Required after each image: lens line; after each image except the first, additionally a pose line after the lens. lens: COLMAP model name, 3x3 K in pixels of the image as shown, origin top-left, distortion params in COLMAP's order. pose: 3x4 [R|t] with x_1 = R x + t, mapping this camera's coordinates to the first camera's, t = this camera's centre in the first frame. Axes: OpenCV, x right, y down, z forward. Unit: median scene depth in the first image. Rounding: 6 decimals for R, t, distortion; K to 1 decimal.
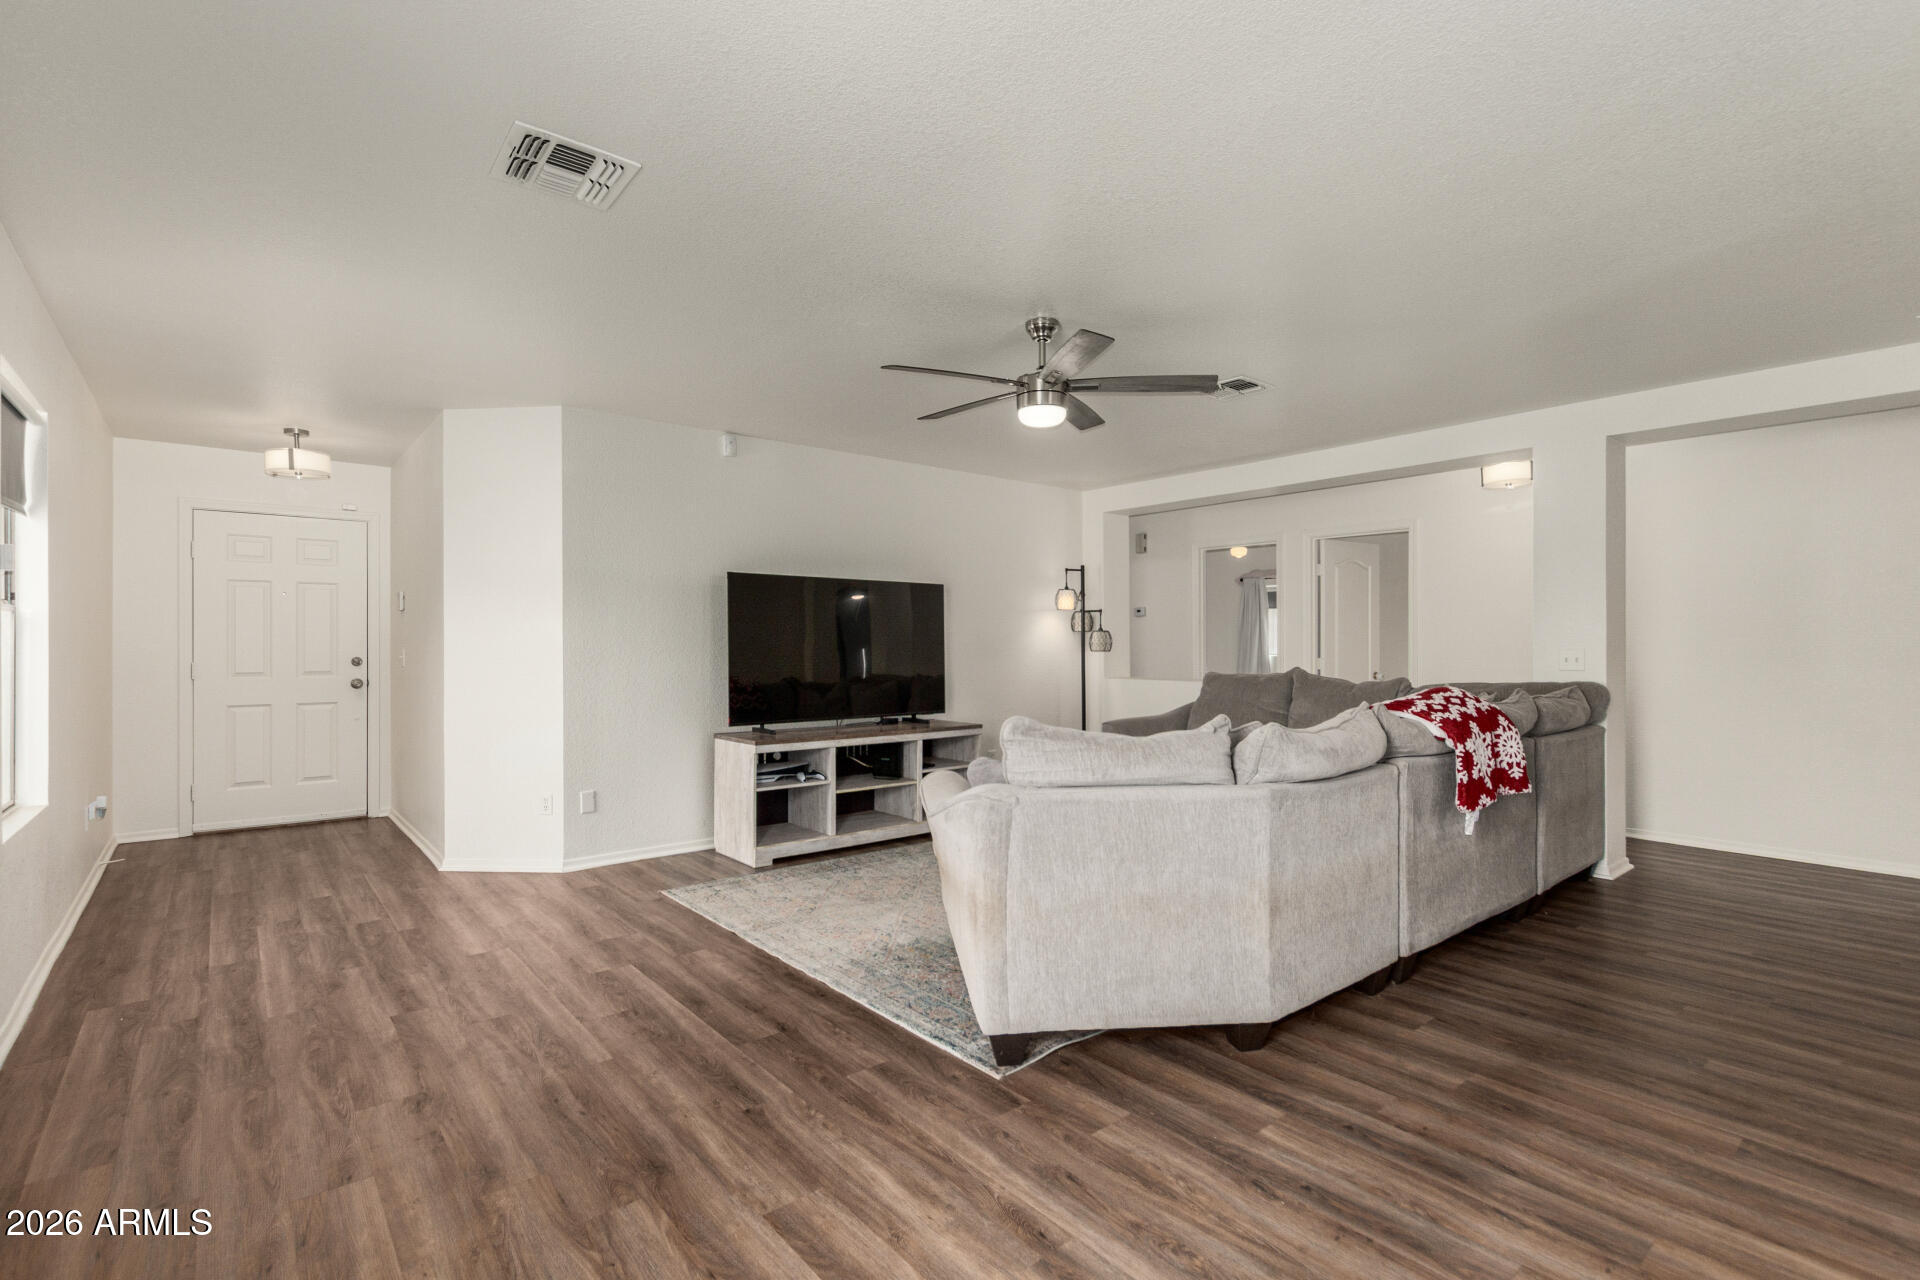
lens RADIAL K [[880.5, 0, 961.7], [0, 880.5, 645.9], [0, 0, 1]] dist [0.008191, 0.000018]
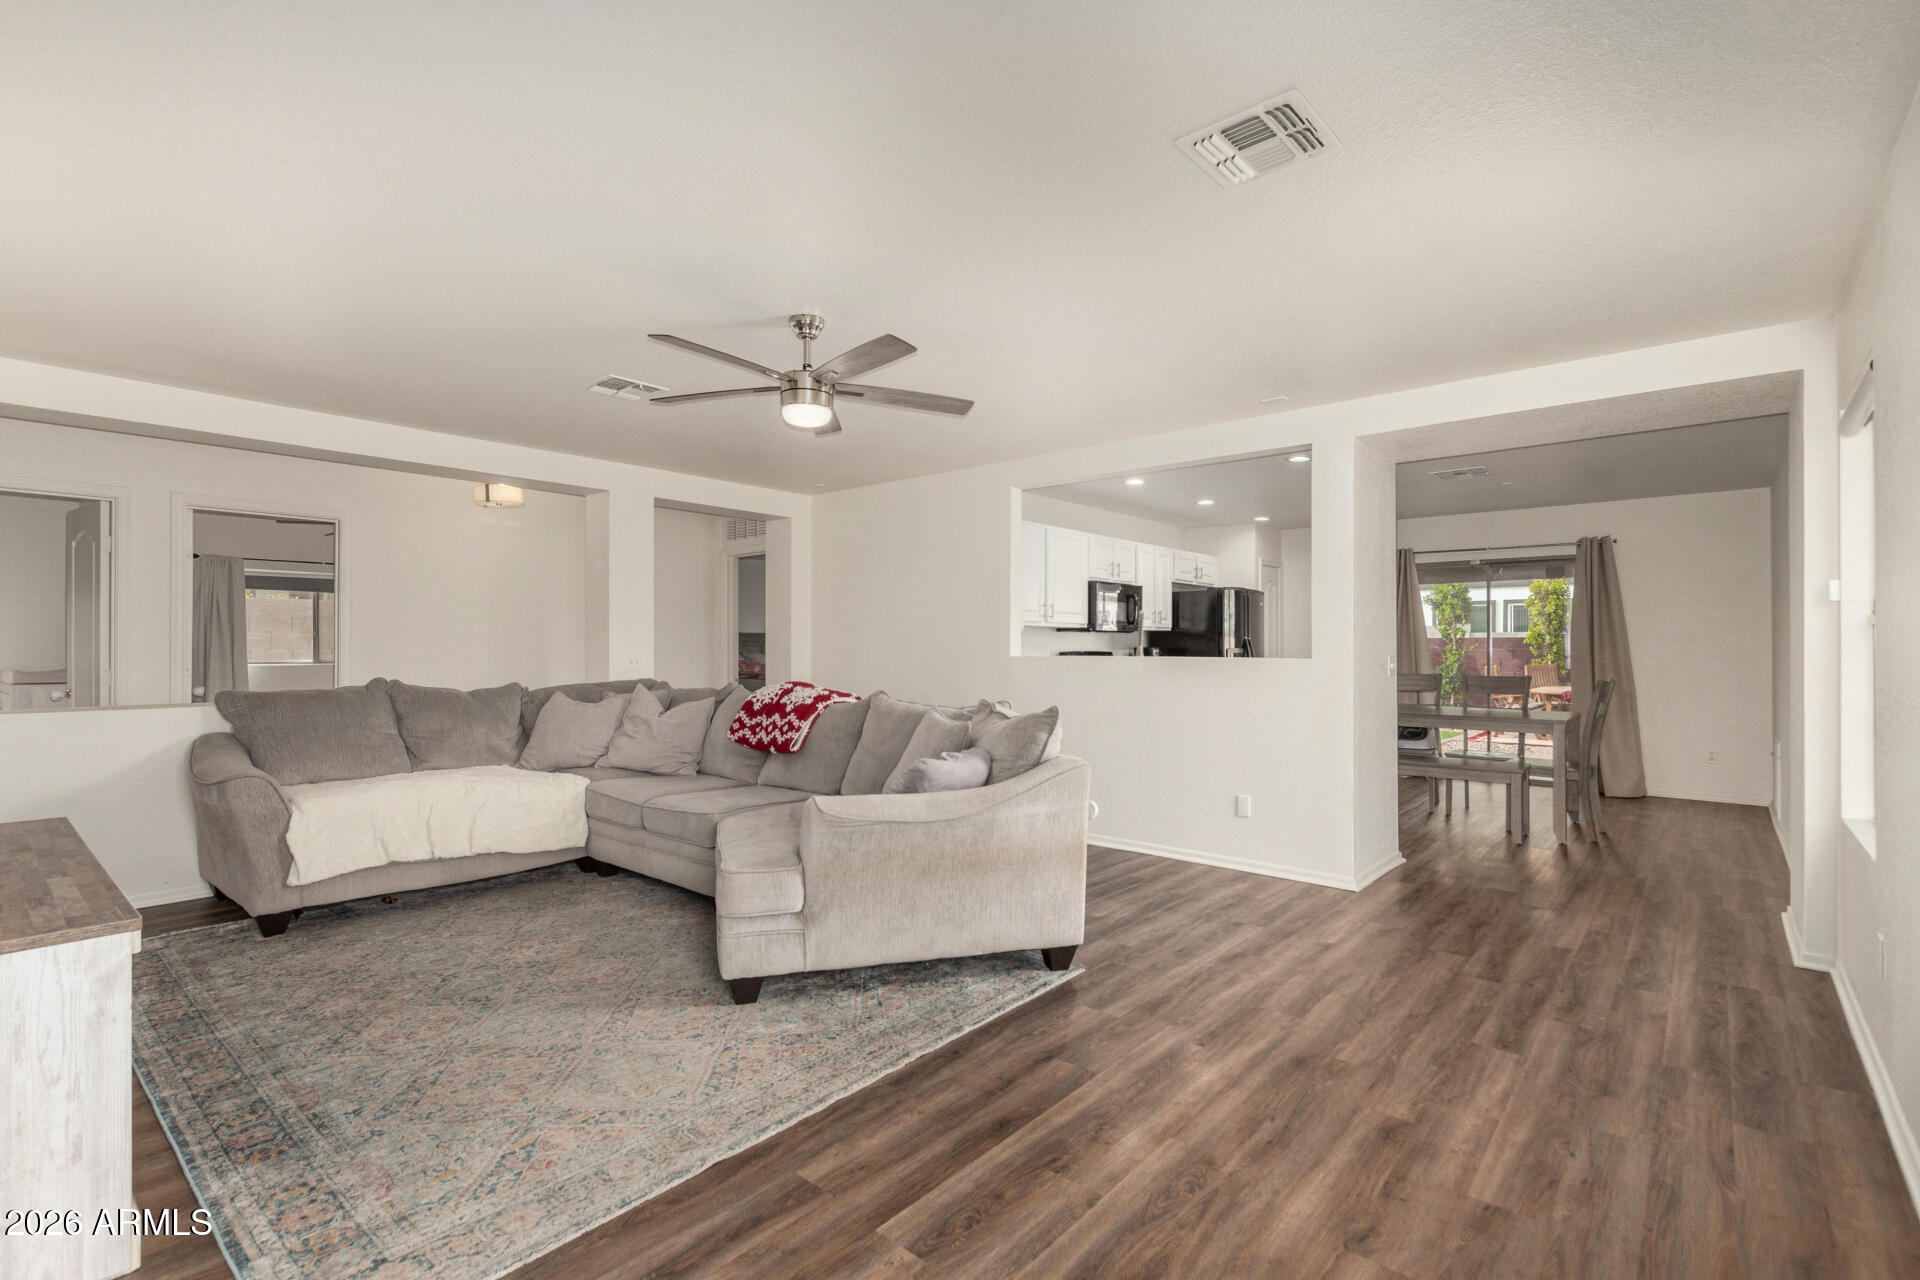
lens RADIAL K [[880.5, 0, 961.7], [0, 880.5, 645.9], [0, 0, 1]] dist [0.008191, 0.000018]
pose [[-0.166992, 0.003695, 0.985951, -1.261475], [0.004454, 0.999986, -0.002993, -0.005182], [-0.985948, 0.003891, -0.167006, 1.404763]]
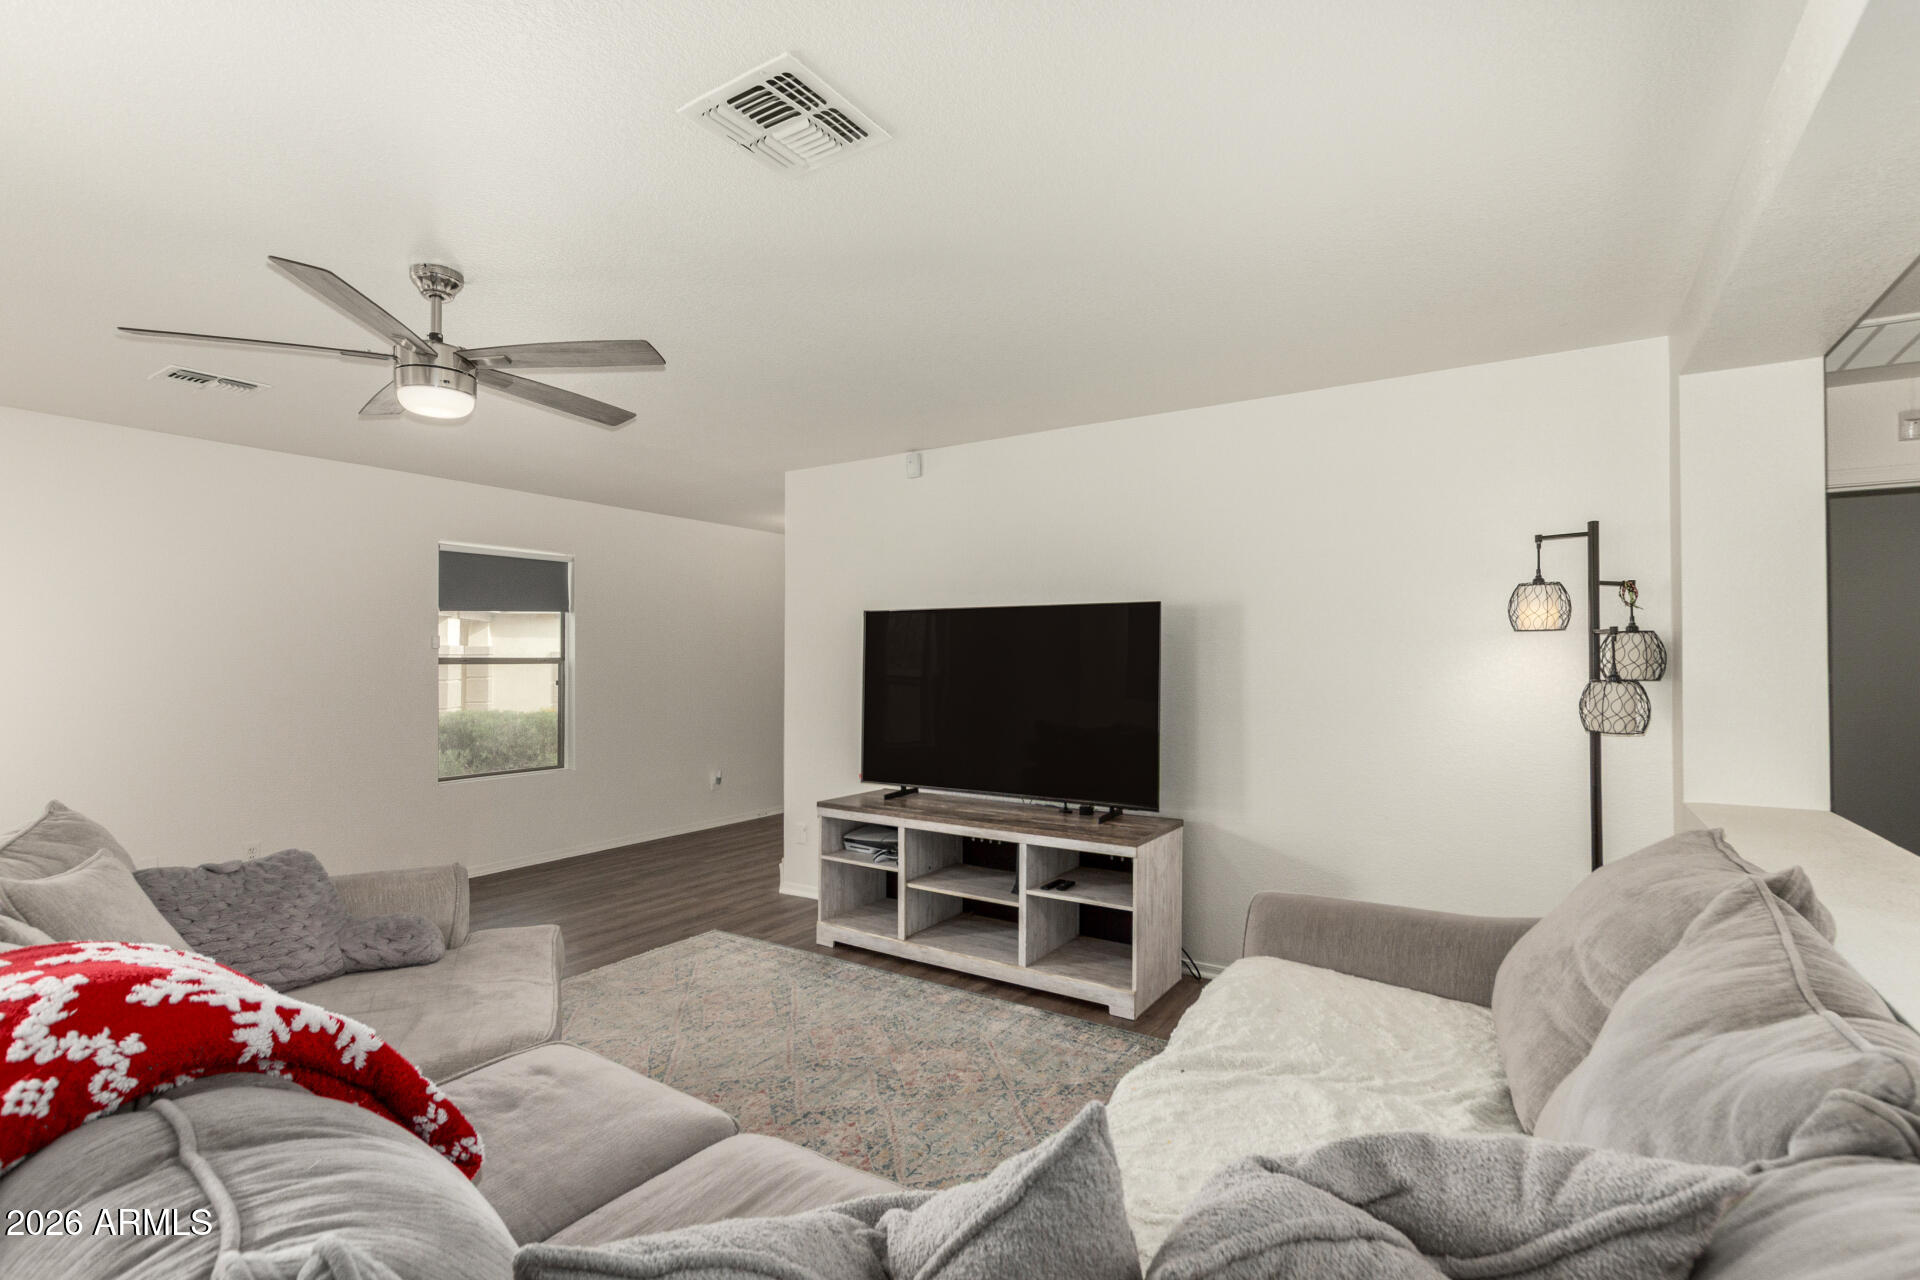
lens RADIAL K [[880.5, 0, 961.7], [0, 880.5, 645.9], [0, 0, 1]] dist [0.008191, 0.000018]
pose [[0.286258, -0.014736, -0.958039, 1.270688], [-0.010878, 0.999767, -0.018628, -0.064646], [0.958091, 0.015754, 0.286031, 1.698644]]
